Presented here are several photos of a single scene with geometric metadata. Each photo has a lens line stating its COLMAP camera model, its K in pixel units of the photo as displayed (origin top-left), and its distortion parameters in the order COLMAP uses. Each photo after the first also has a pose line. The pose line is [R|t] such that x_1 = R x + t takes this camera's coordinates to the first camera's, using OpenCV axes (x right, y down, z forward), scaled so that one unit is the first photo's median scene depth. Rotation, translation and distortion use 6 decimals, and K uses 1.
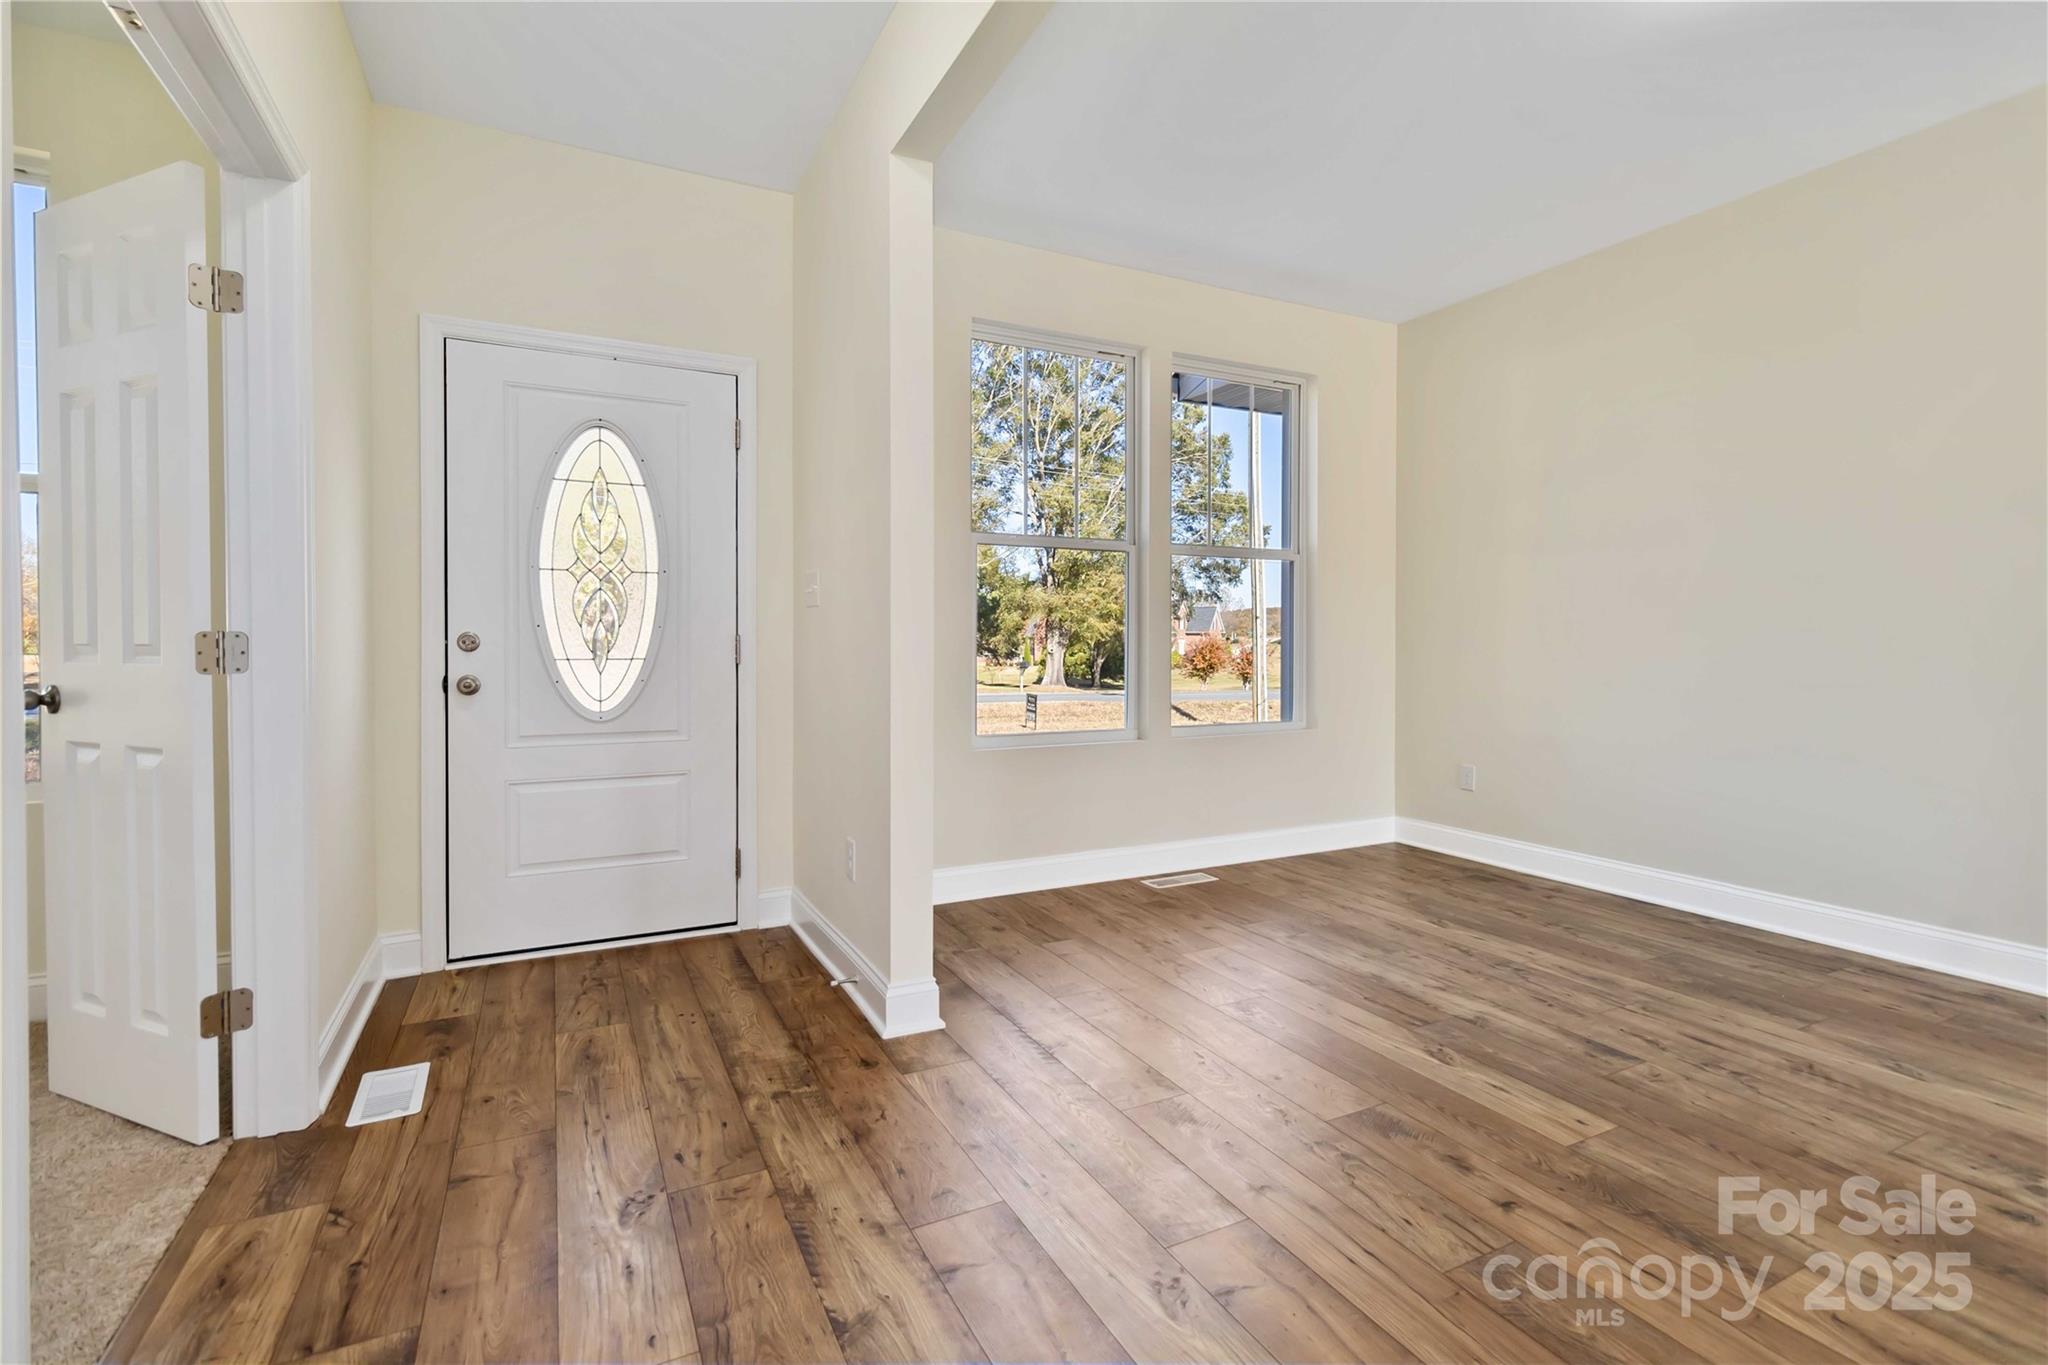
lens RADIAL K [[947.1, 0, 1032.0], [0, 947.1, 650.9], [0, 0, 1]] dist [-0.000685, 0.000187]
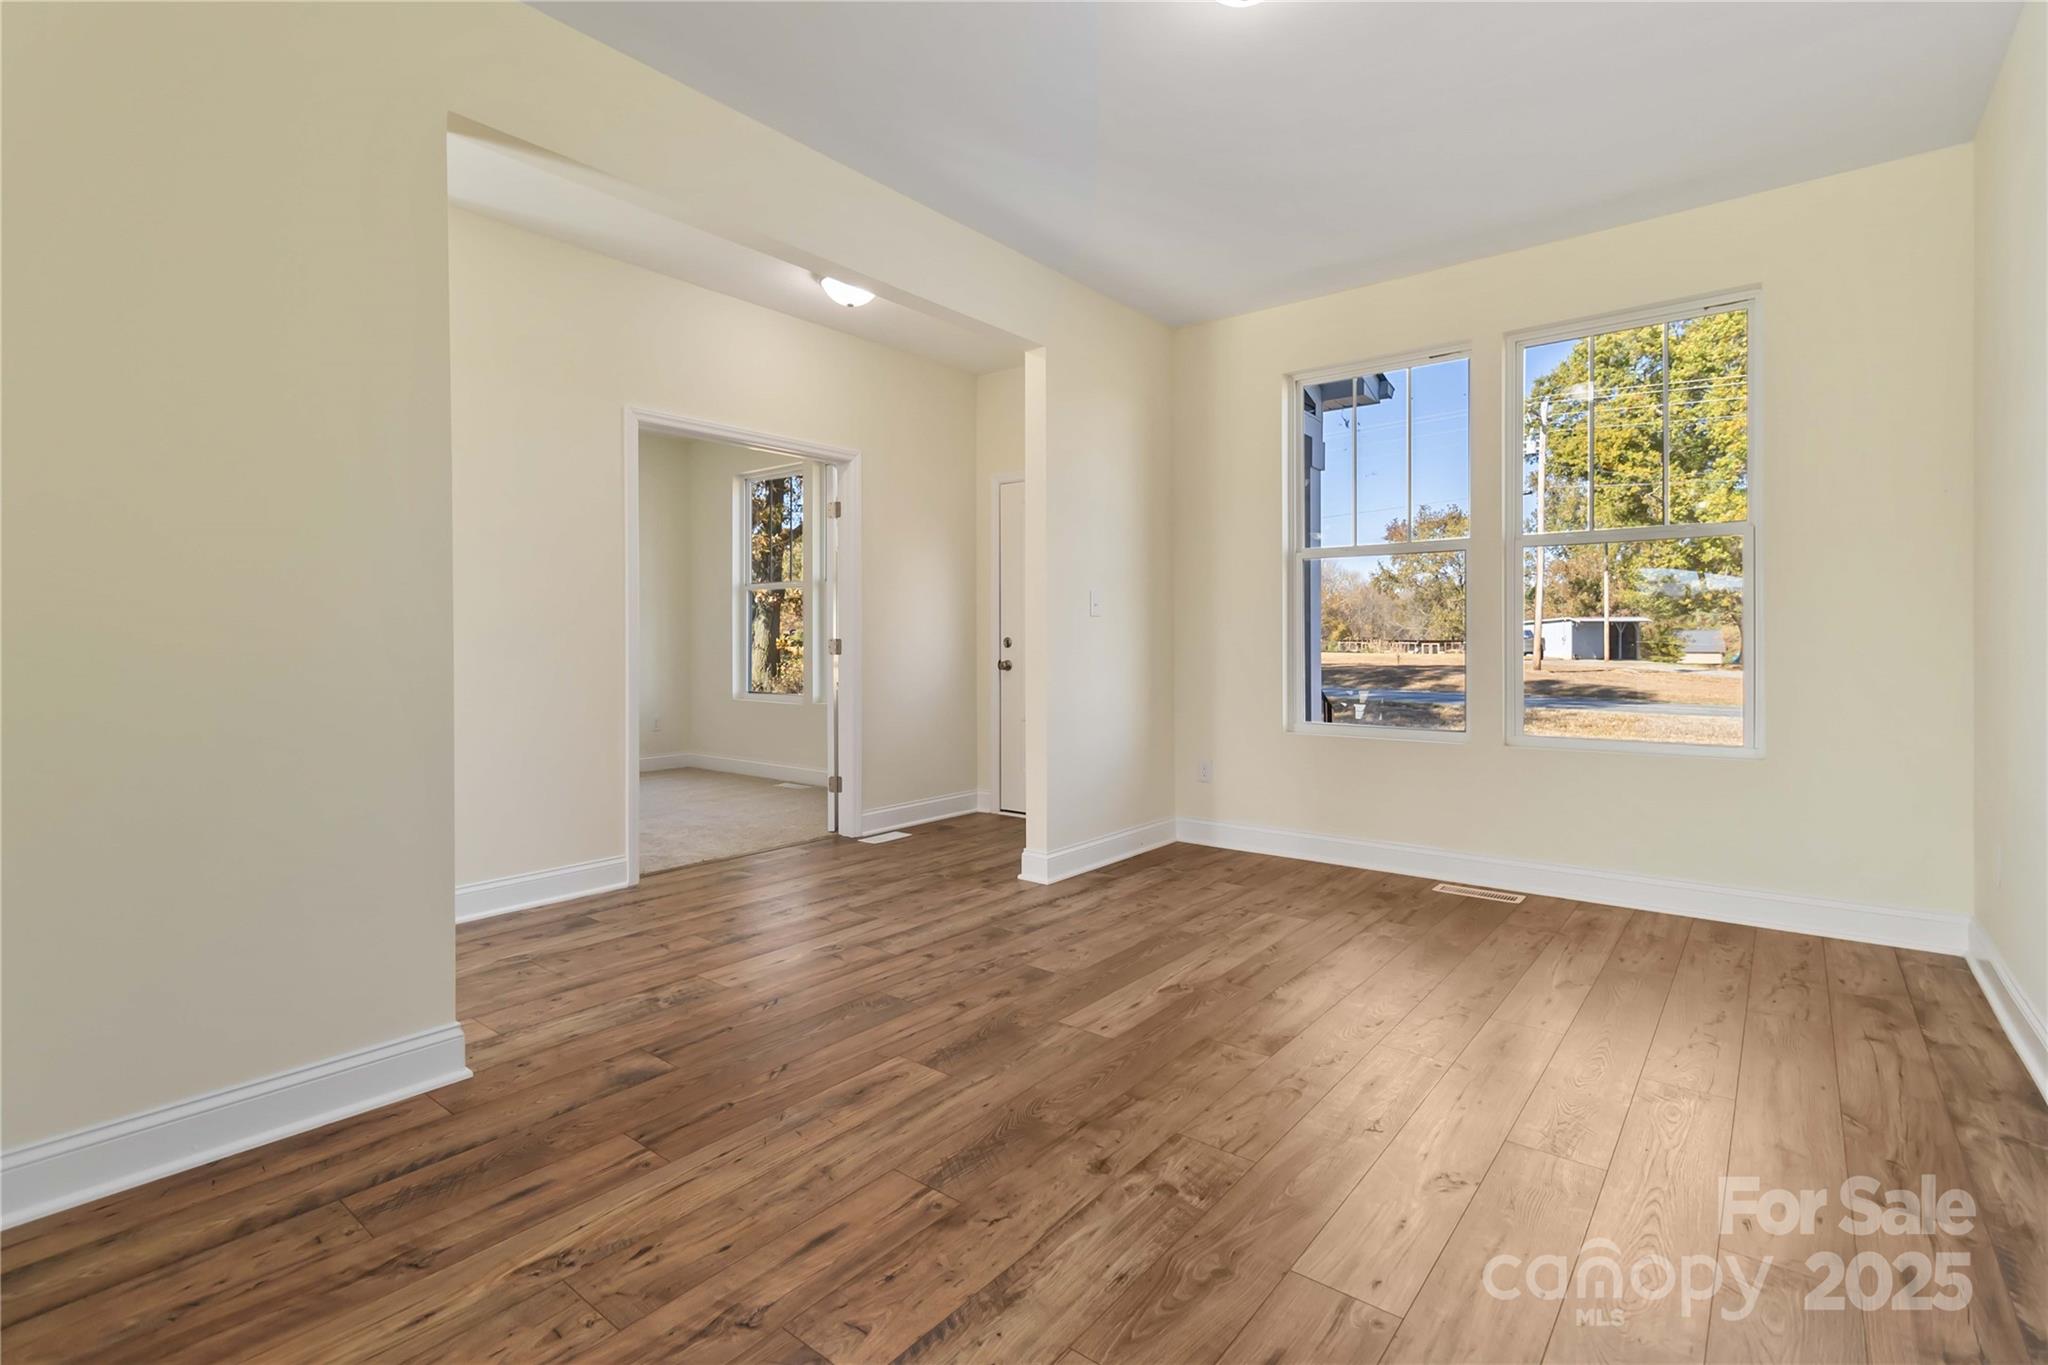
lens RADIAL K [[947.1, 0, 1032.0], [0, 947.1, 650.9], [0, 0, 1]] dist [-0.000685, 0.000187]
pose [[0.412048, 0.008131, -0.911126, 1.689102], [-0.006610, 0.999961, 0.005935, -0.008577], [0.911138, 0.003577, 0.412085, 0.395430]]
